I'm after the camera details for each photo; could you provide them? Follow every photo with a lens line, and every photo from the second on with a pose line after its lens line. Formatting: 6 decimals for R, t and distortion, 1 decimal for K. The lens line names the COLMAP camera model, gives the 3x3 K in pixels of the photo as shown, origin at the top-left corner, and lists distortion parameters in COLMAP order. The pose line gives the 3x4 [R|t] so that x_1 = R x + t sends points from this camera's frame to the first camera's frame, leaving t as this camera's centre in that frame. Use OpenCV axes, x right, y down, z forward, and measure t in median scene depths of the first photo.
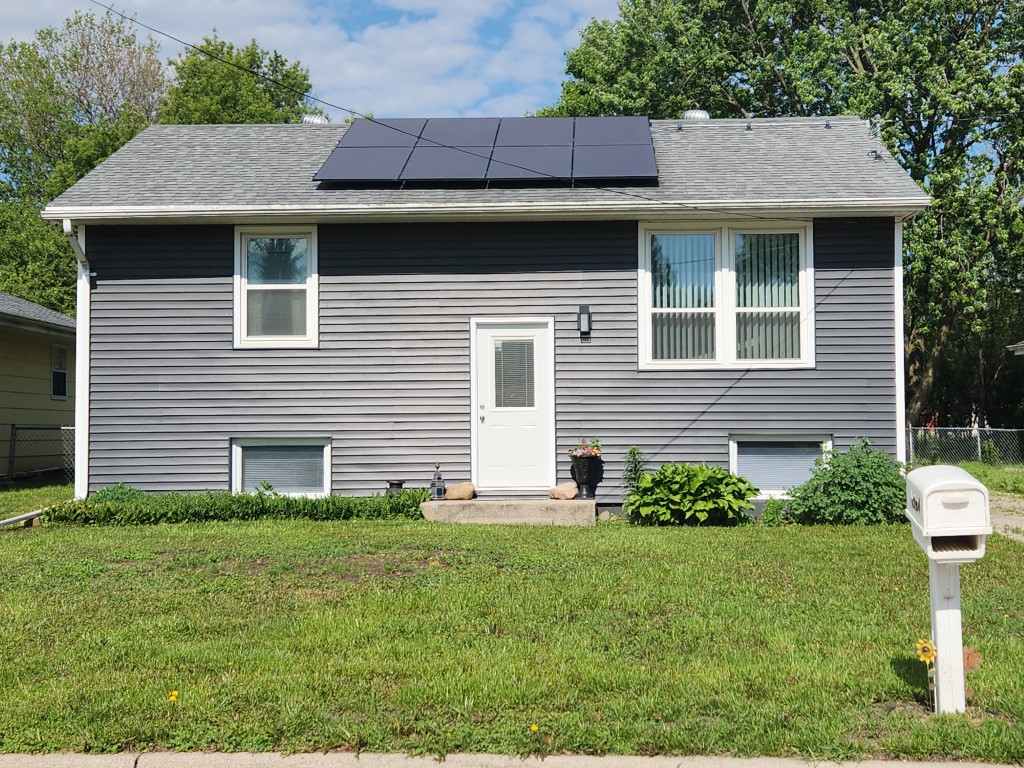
lens RADIAL K [[1594.7, 0, 550.4], [0, 1594.7, 383.3], [0, 0, 1]] dist [0.199632, -0.683544]
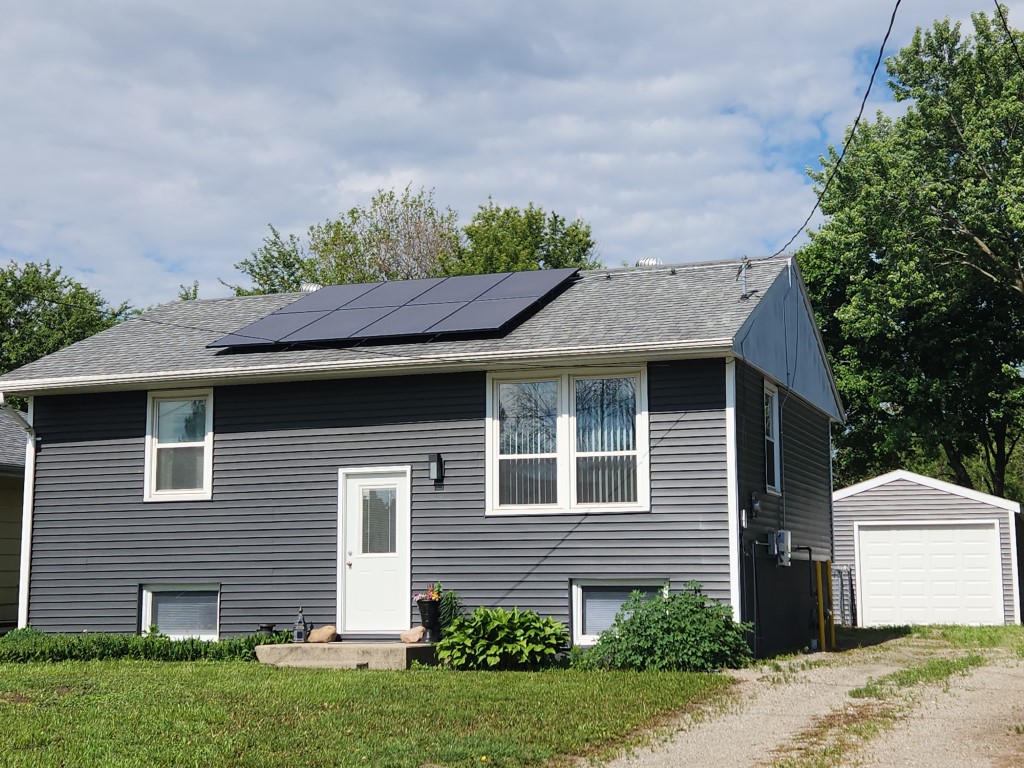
lens RADIAL K [[1594.7, 0, 550.4], [0, 1594.7, 383.3], [0, 0, 1]] dist [0.199632, -0.683544]
pose [[0.951363, -0.038715, -0.305631, 0.411643], [0.012106, 0.996004, -0.088483, -0.001617], [0.307836, 0.080479, 0.948030, 0.030569]]
